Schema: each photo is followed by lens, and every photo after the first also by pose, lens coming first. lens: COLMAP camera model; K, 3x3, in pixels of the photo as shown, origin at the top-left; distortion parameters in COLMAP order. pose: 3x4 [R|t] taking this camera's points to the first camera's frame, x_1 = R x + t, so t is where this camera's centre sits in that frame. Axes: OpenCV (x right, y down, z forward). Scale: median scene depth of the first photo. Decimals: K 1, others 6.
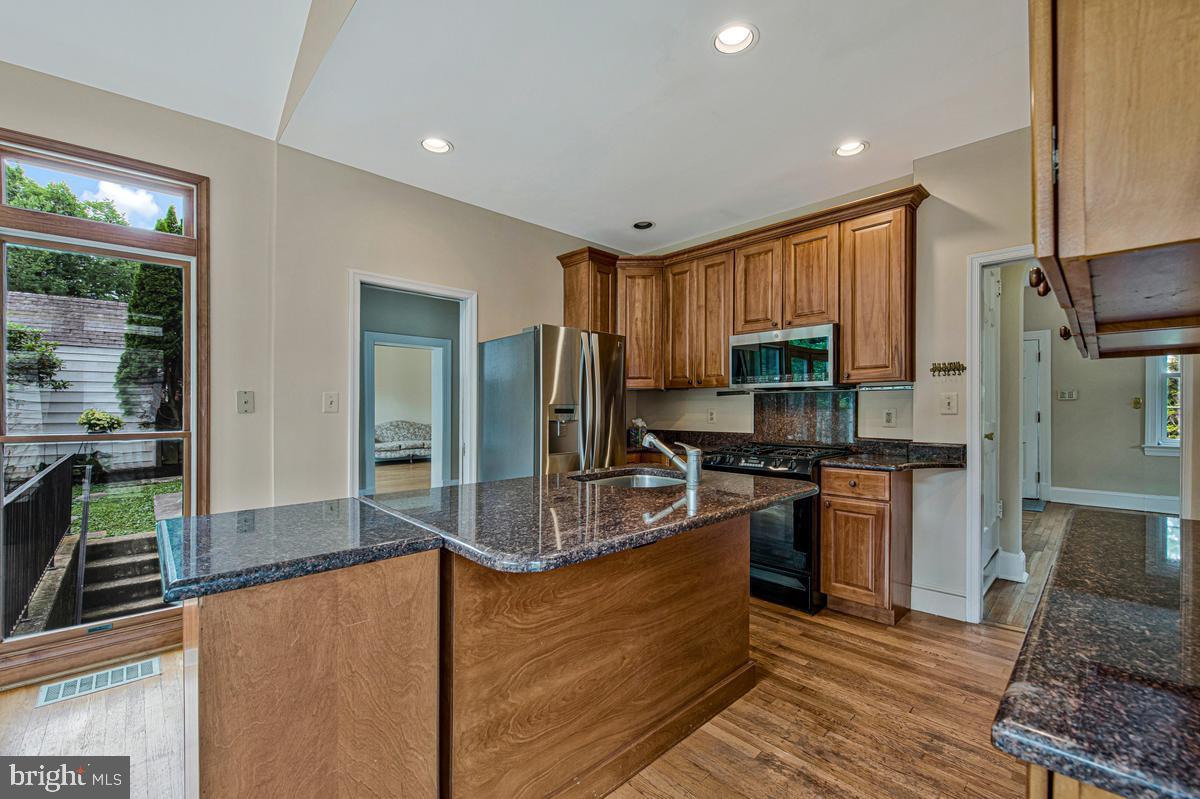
lens RADIAL K [[492.4, 0, 595.8], [0, 492.4, 401.8], [0, 0, 1]] dist [0.000024, -0.000130]
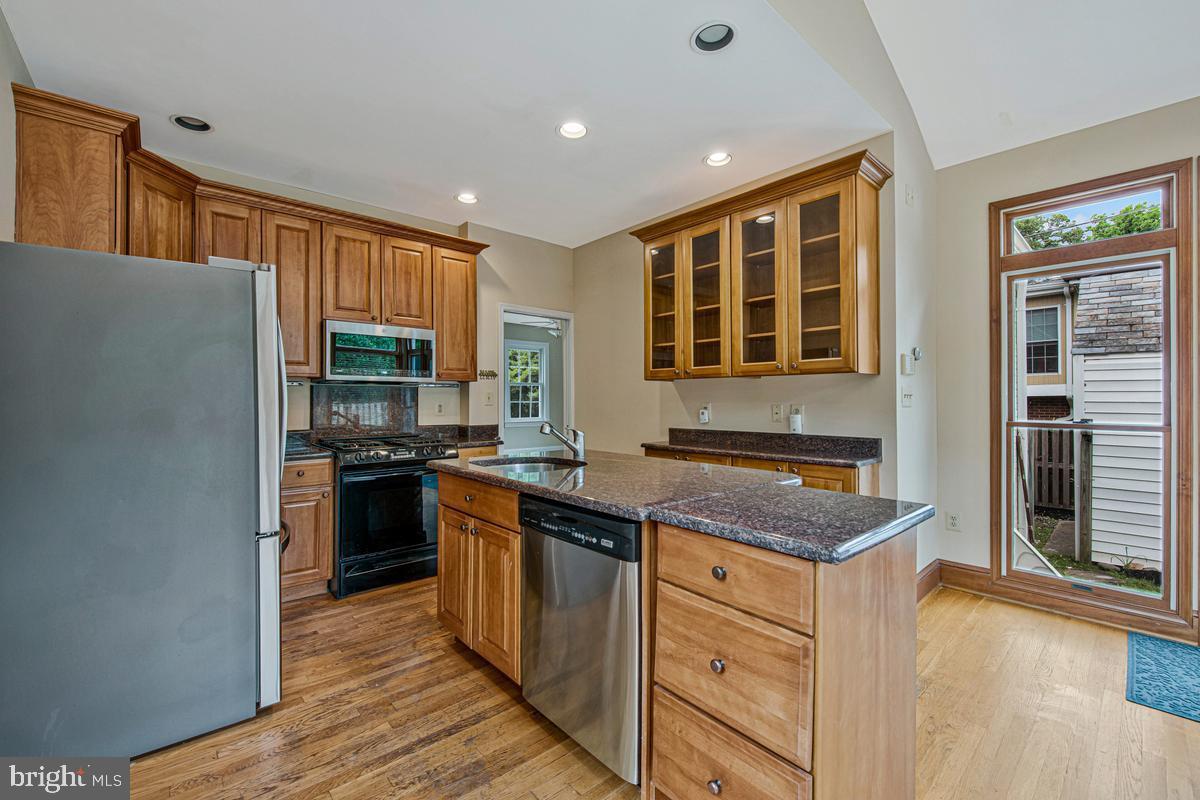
lens RADIAL K [[492.4, 0, 595.8], [0, 492.4, 402.3], [0, 0, 1]] dist [0.000024, -0.000130]
pose [[0.035059, 0.002367, 0.999382, -0.629682], [-0.002724, 0.999994, -0.002273, 0.016256], [-0.999382, -0.002643, 0.035065, 0.510037]]
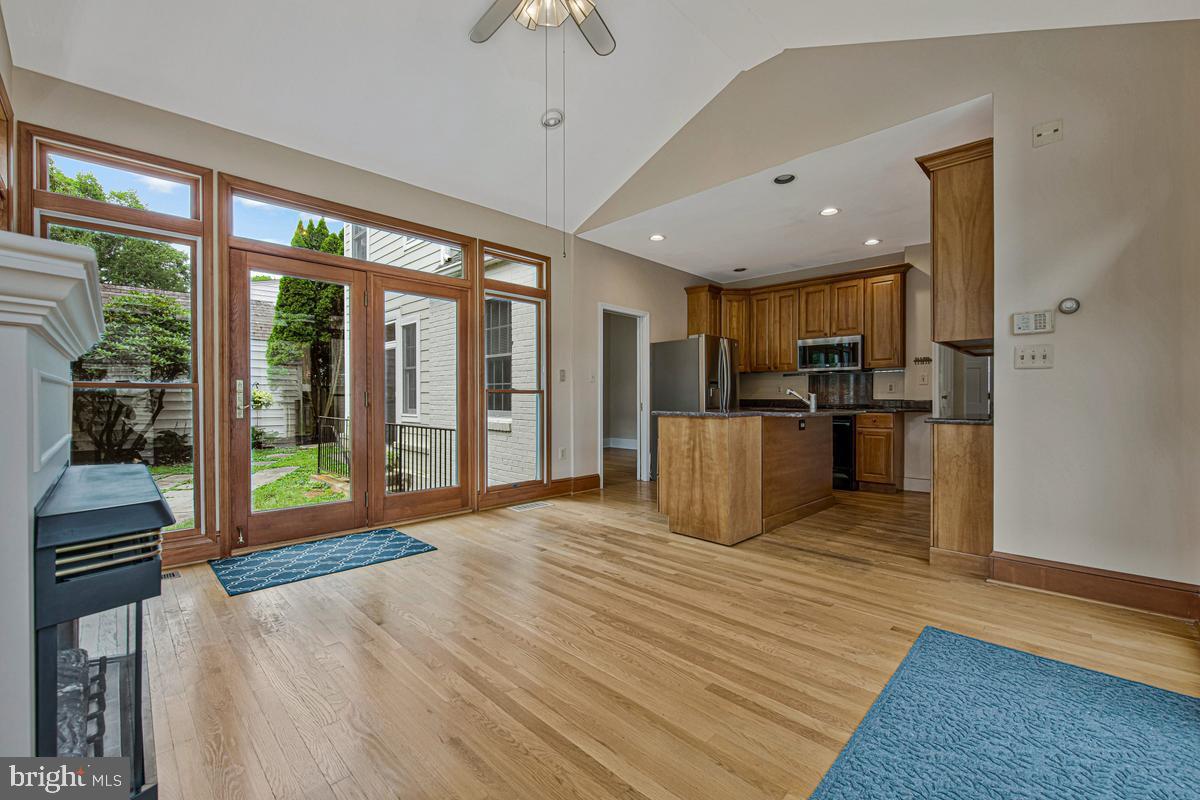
lens RADIAL K [[494.0, 0, 607.7], [0, 494.0, 388.8], [0, 0, 1]] dist [0.000513, -0.000070]
pose [[0.999018, 0.004959, 0.044030, -0.471022], [-0.004663, 0.999966, -0.006825, 0.049481], [-0.044062, 0.006613, 0.999007, -0.687275]]
